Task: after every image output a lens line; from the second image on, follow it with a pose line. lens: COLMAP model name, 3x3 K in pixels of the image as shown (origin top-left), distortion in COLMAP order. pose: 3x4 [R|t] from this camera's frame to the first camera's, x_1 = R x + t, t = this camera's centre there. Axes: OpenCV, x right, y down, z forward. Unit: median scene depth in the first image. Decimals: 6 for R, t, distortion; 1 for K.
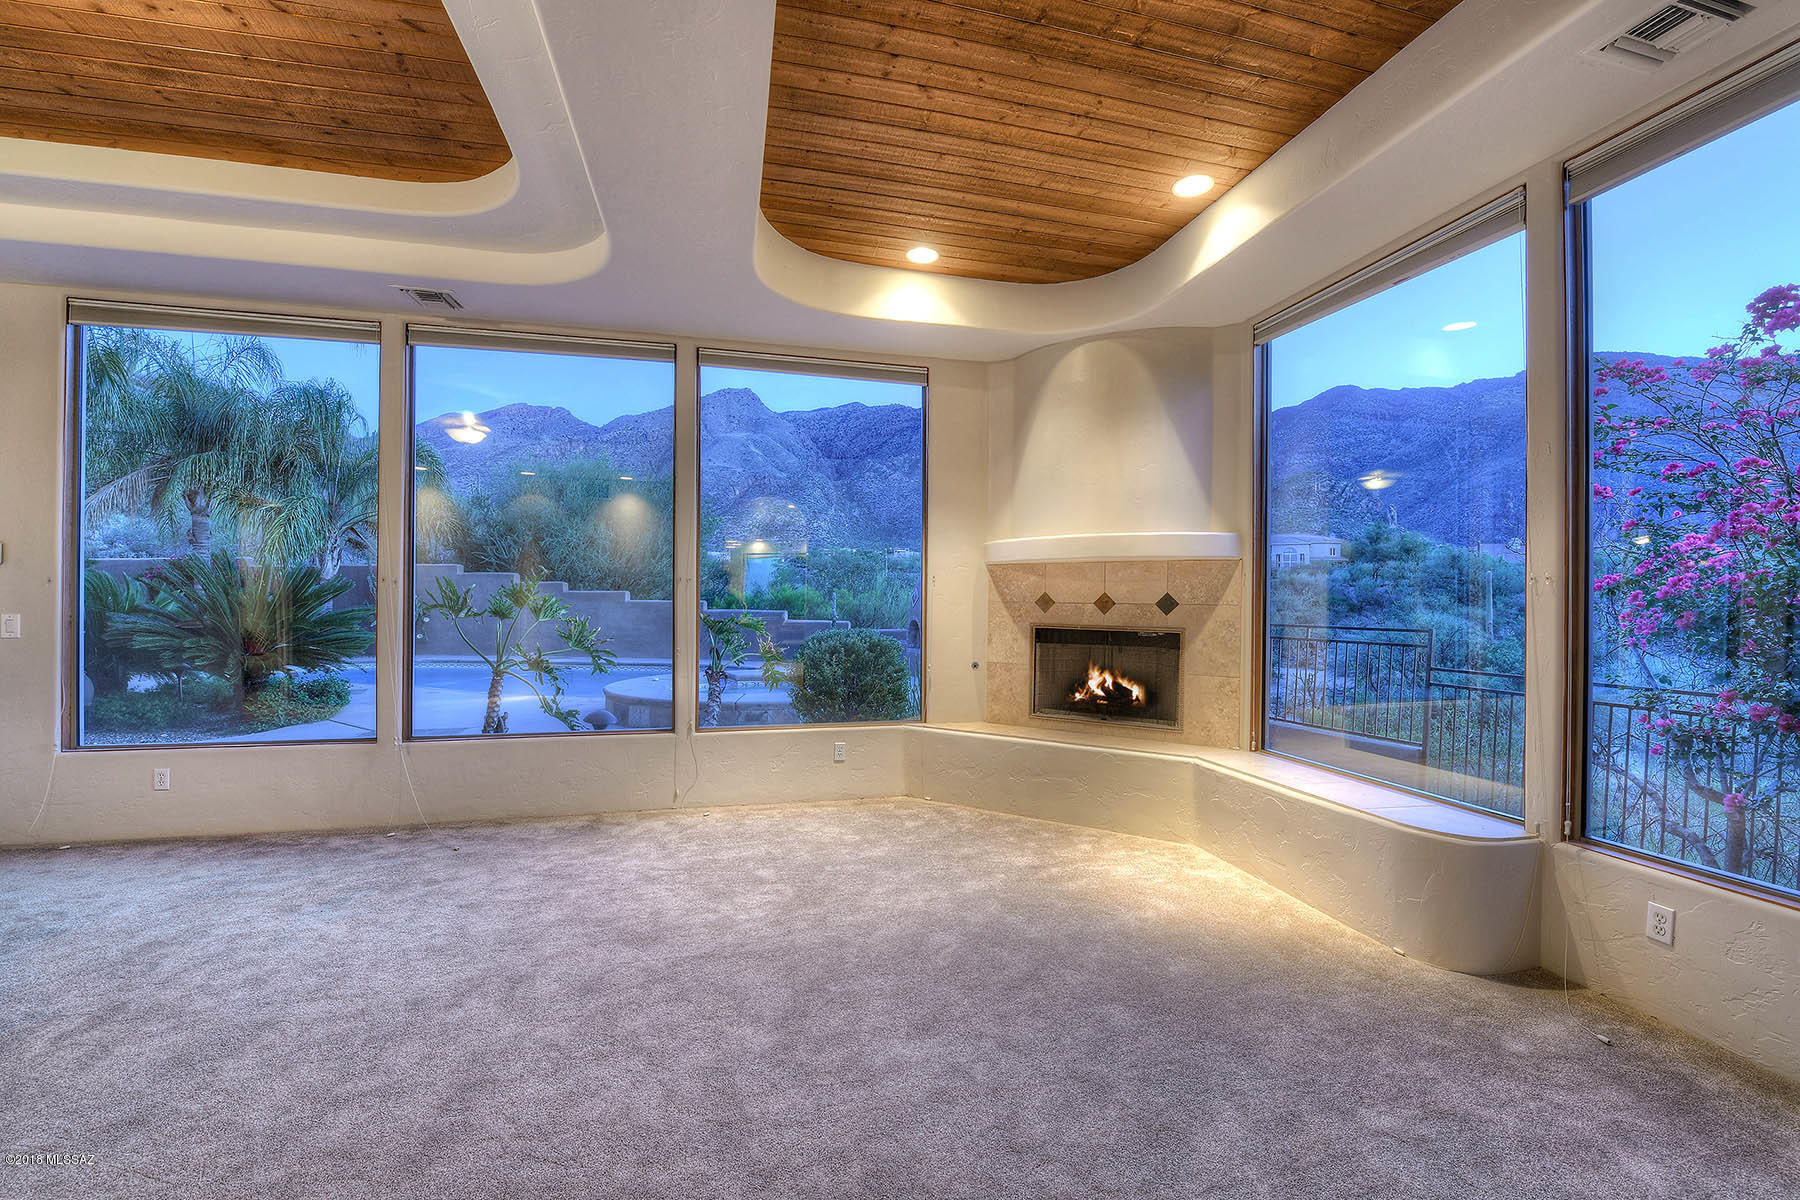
lens RADIAL K [[741.6, 0, 902.4], [0, 741.6, 592.3], [0, 0, 1]] dist [-0.004512, -0.000928]
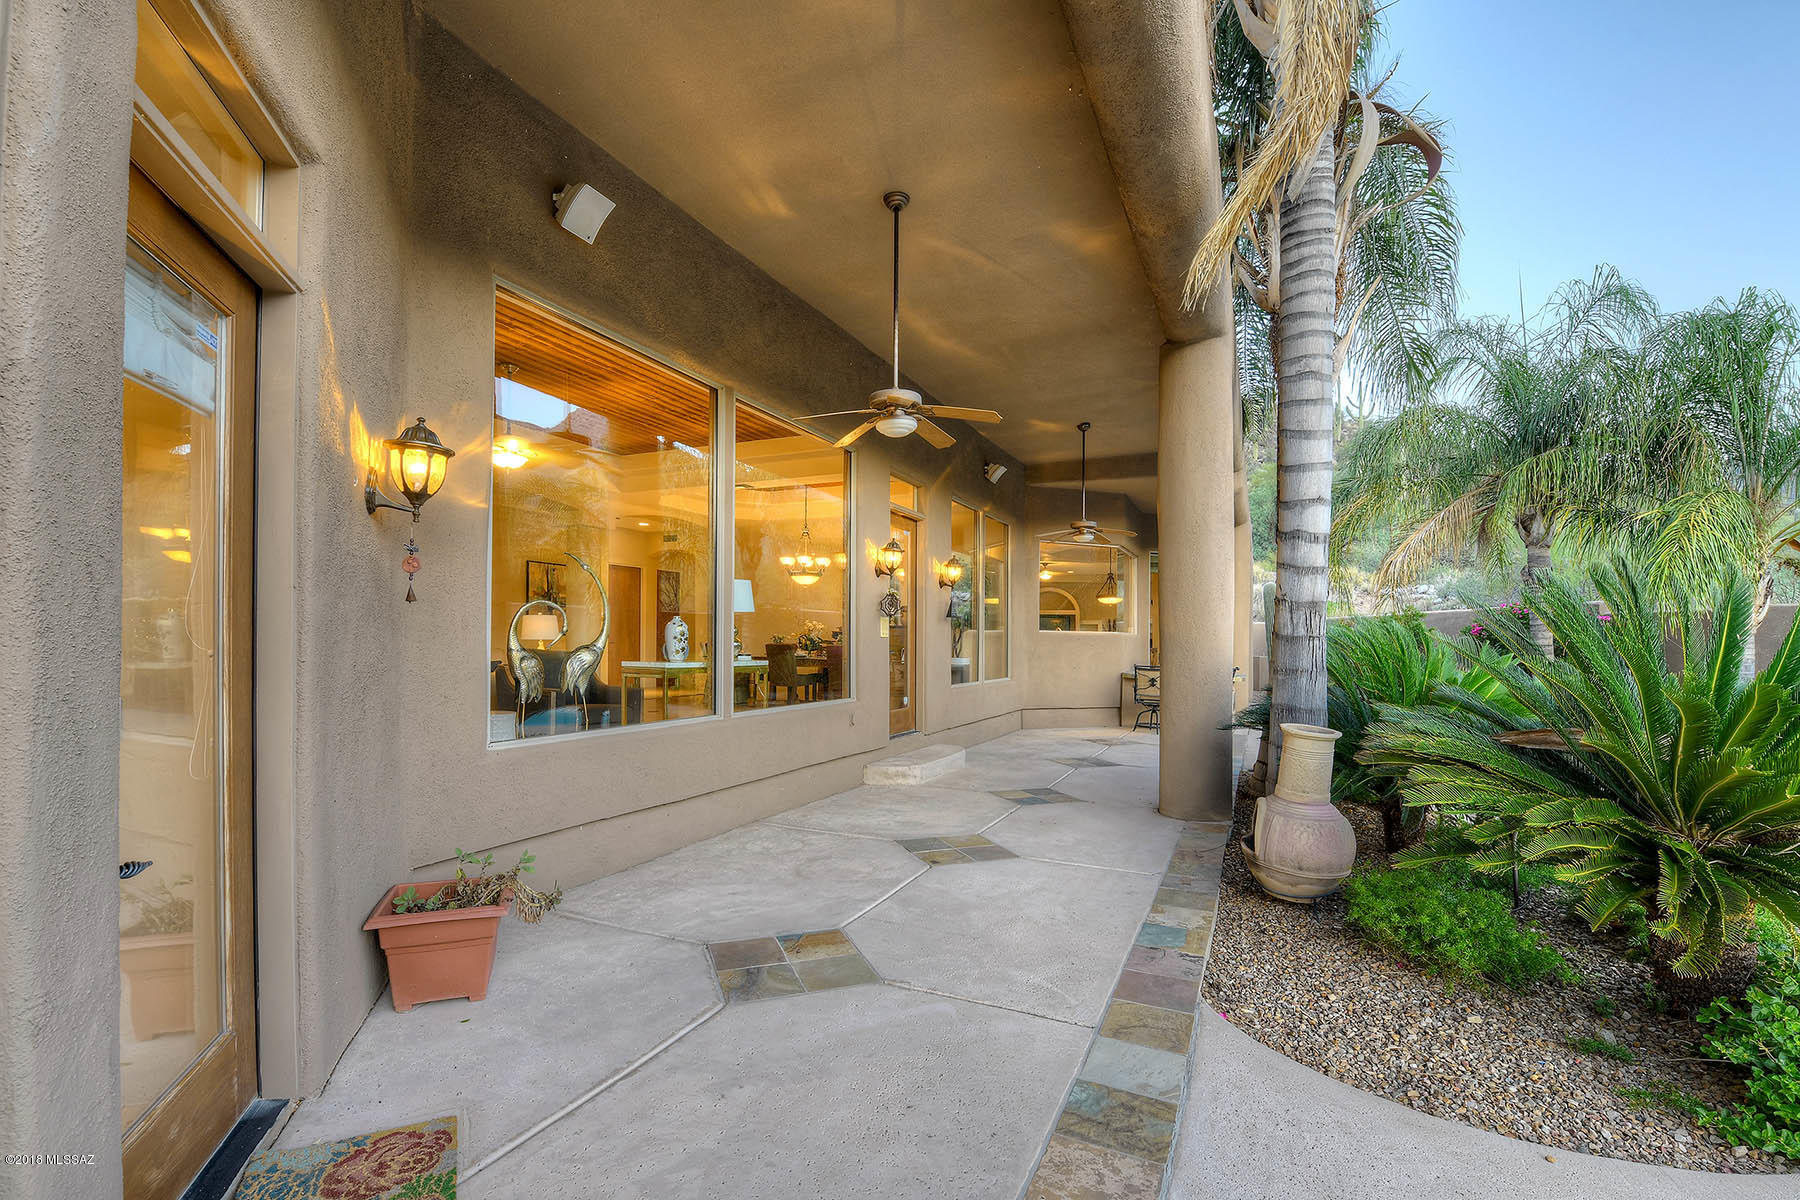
lens RADIAL K [[741.6, 0, 859.8], [0, 741.6, 629.8], [0, 0, 1]] dist [-0.004512, -0.000928]
pose [[0.071444, -0.019286, -0.997258, -0.262706], [-0.001268, 0.999810, -0.019426, -0.004921], [0.997444, 0.002653, 0.071406, 0.267931]]
